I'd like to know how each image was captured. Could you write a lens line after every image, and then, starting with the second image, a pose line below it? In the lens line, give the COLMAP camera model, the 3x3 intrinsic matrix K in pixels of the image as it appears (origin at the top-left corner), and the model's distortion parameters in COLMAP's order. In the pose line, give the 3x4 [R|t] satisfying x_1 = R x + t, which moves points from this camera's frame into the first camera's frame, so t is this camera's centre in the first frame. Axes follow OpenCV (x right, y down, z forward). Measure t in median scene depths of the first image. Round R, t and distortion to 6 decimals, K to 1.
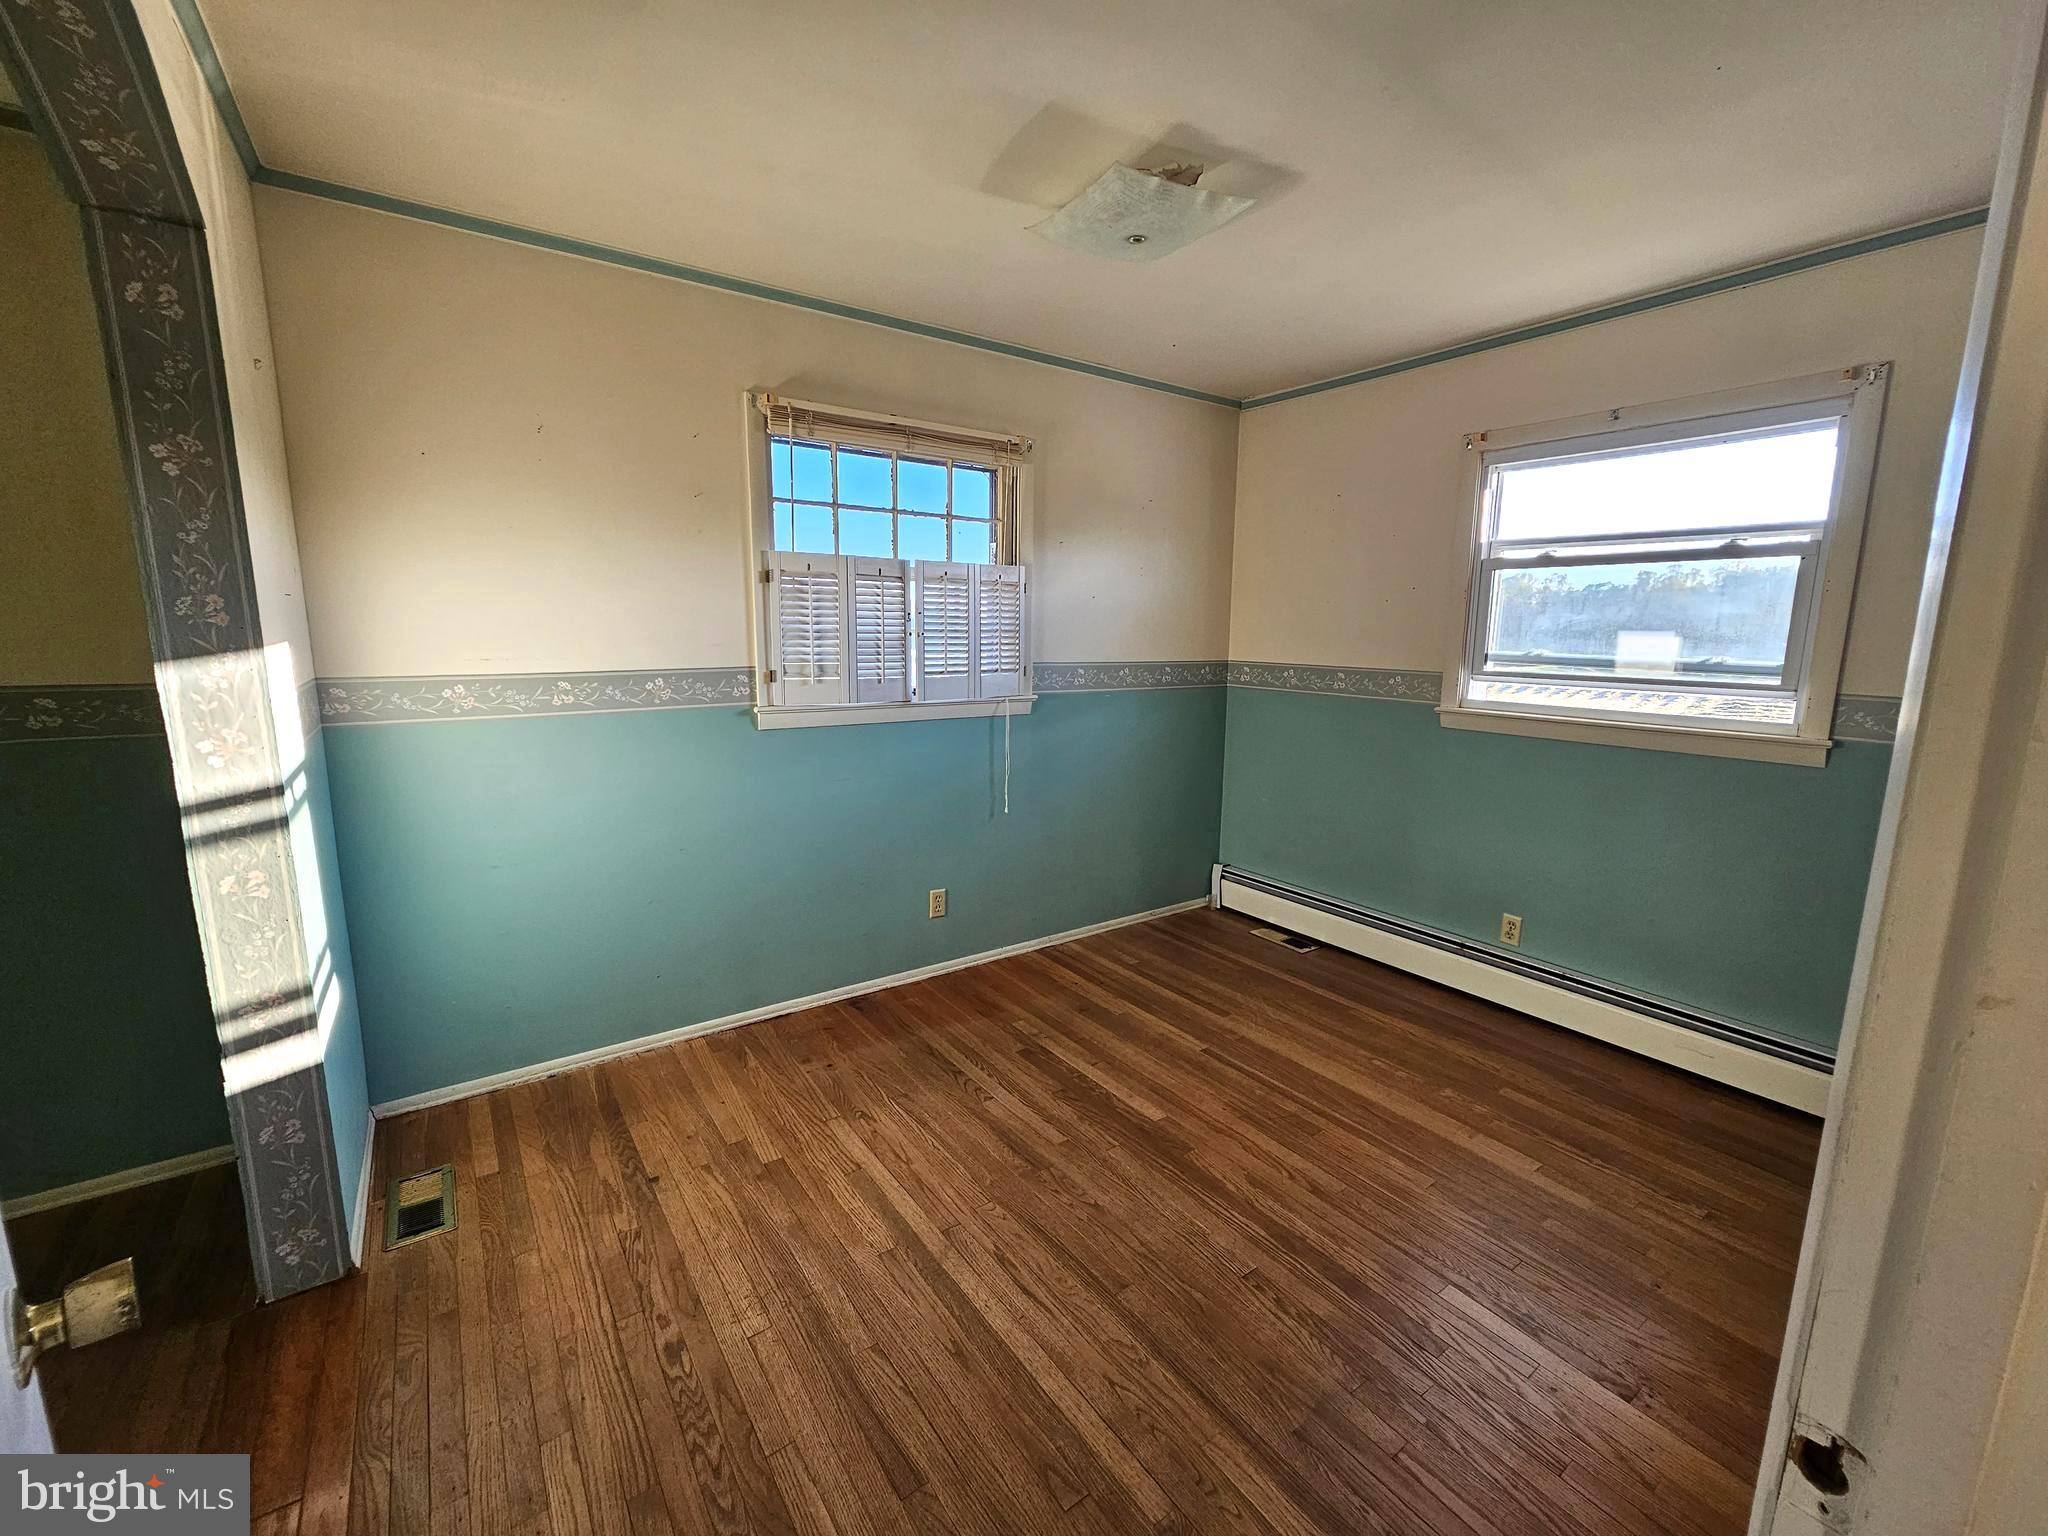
lens RADIAL K [[842.1, 0, 1029.1], [0, 842.1, 770.9], [0, 0, 1]] dist [-0.001287, -0.000418]
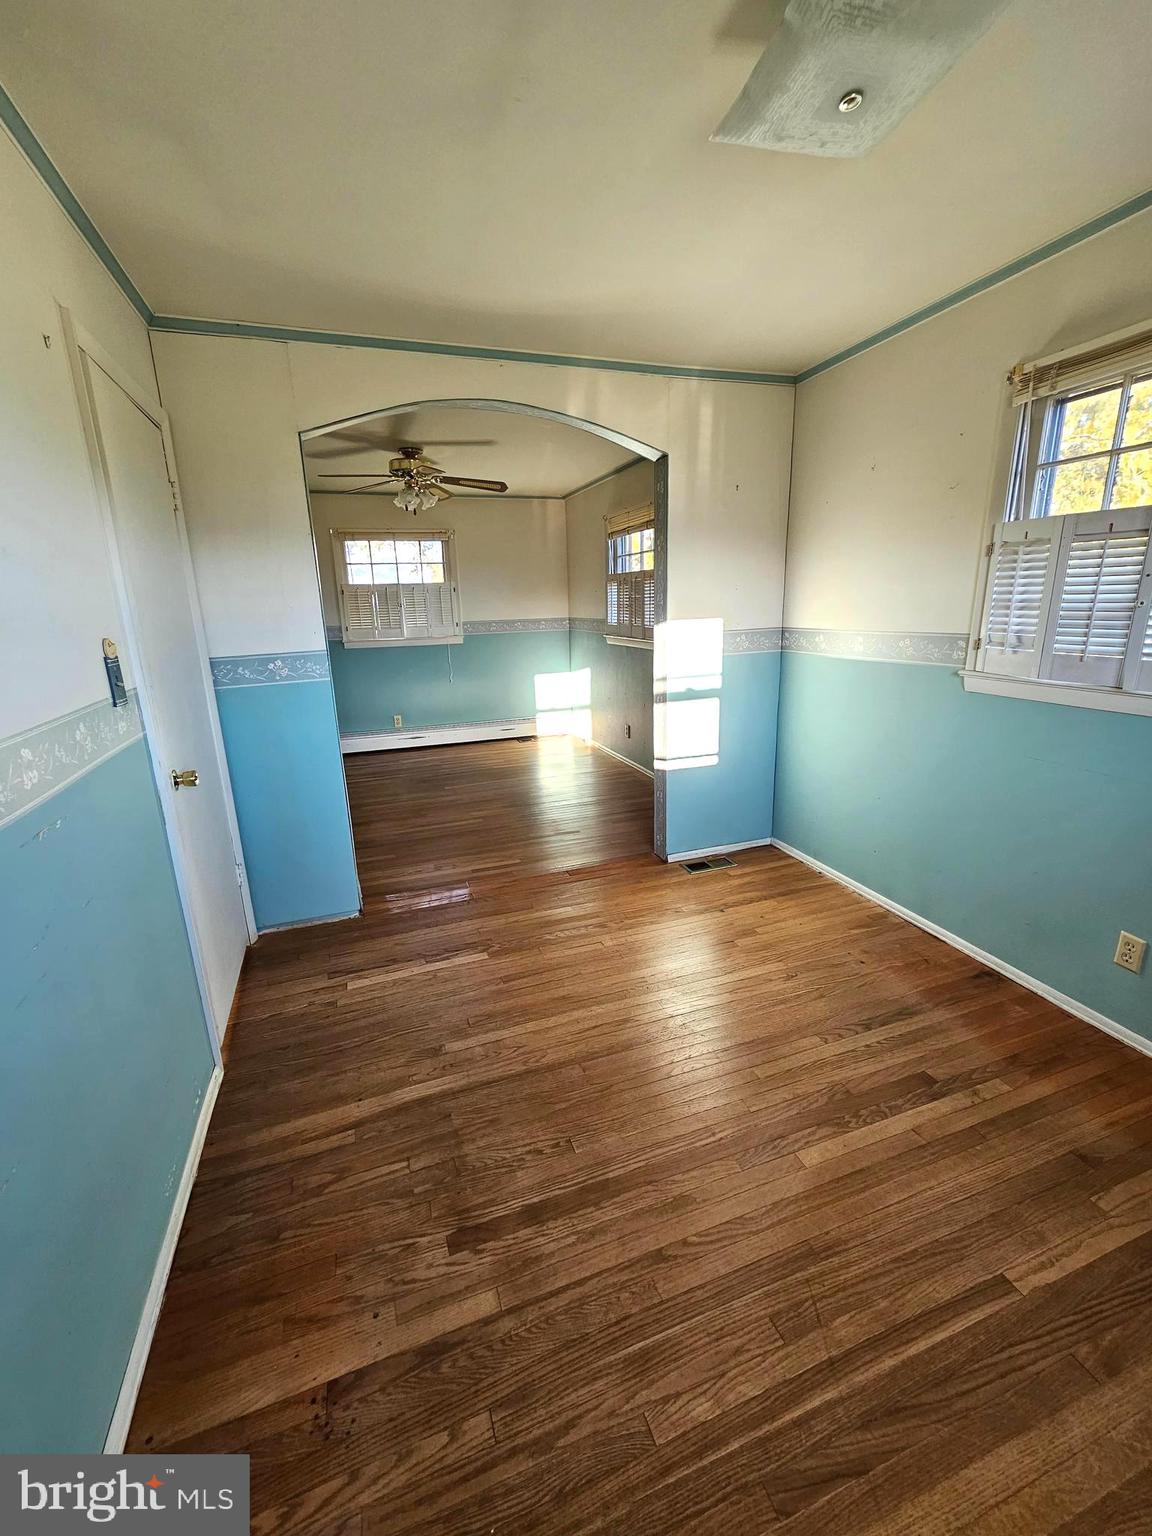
lens RADIAL K [[631.6, 0, 578.5], [0, 631.6, 770.2], [0, 0, 1]] dist [-0.001287, -0.000418]
pose [[-0.273471, 0.246789, -0.929682, 0.656311], [-0.137230, 0.946629, 0.291654, -0.127209], [0.952041, 0.207339, -0.225009, 0.739324]]
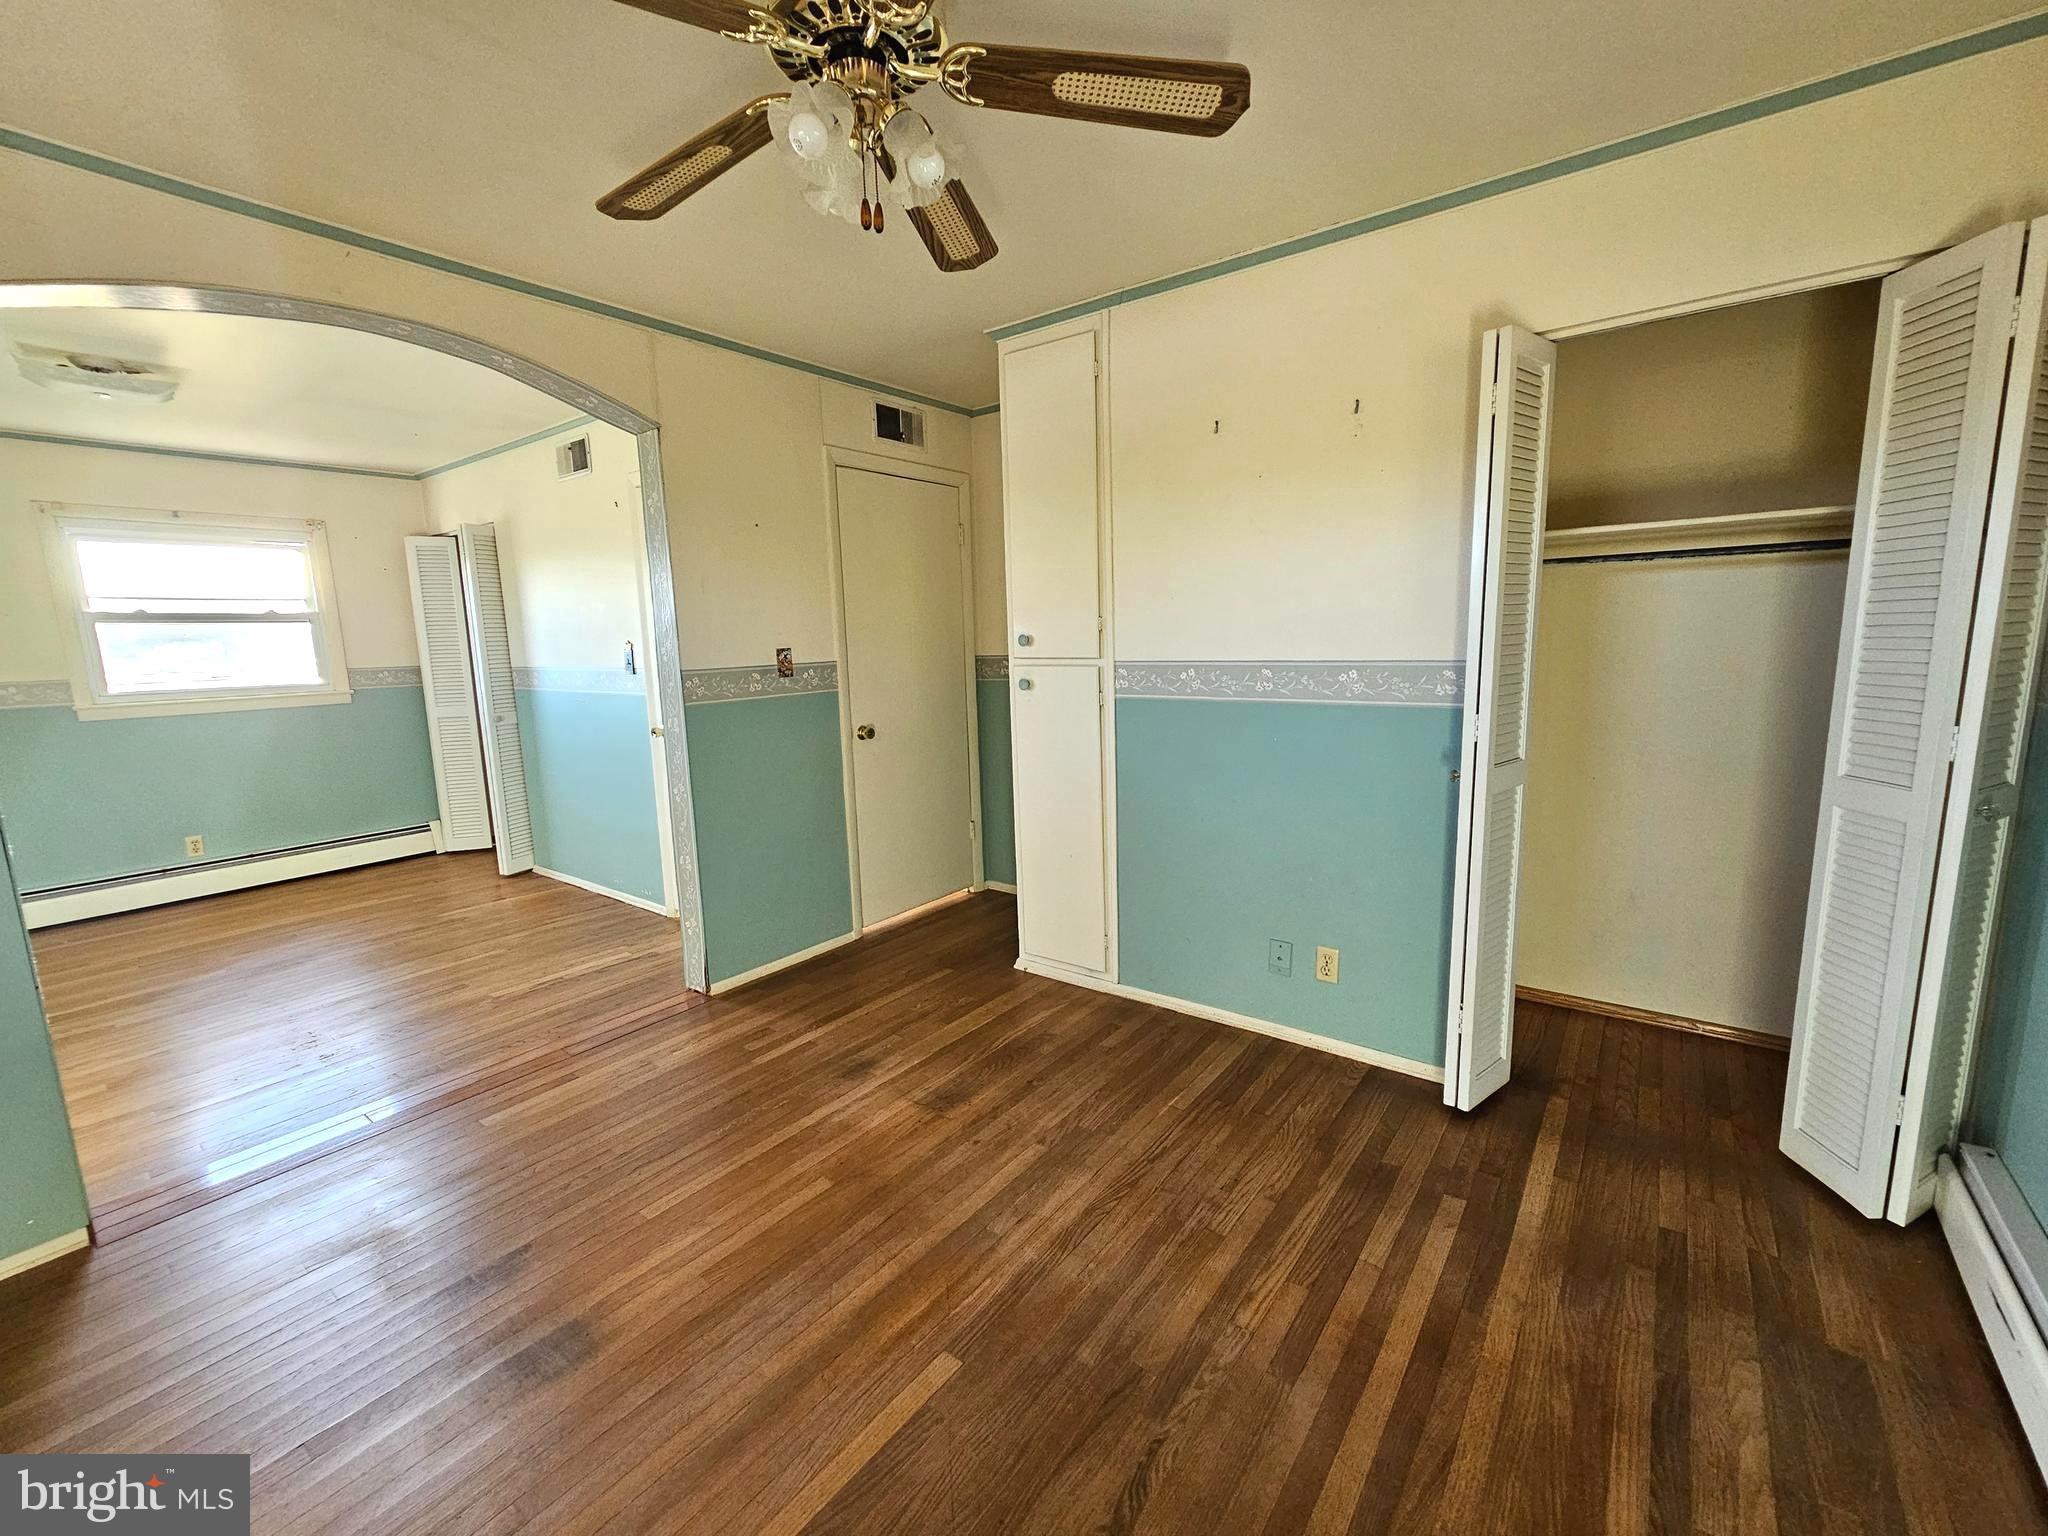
lens RADIAL K [[842.1, 0, 1025.3], [0, 842.1, 769.2], [0, 0, 1]] dist [-0.001287, -0.000418]
pose [[-0.292858, -0.146613, 0.944848, -1.416821], [0.184717, 0.960884, 0.206355, 0.023387], [-0.938144, 0.234962, -0.254321, -0.027868]]
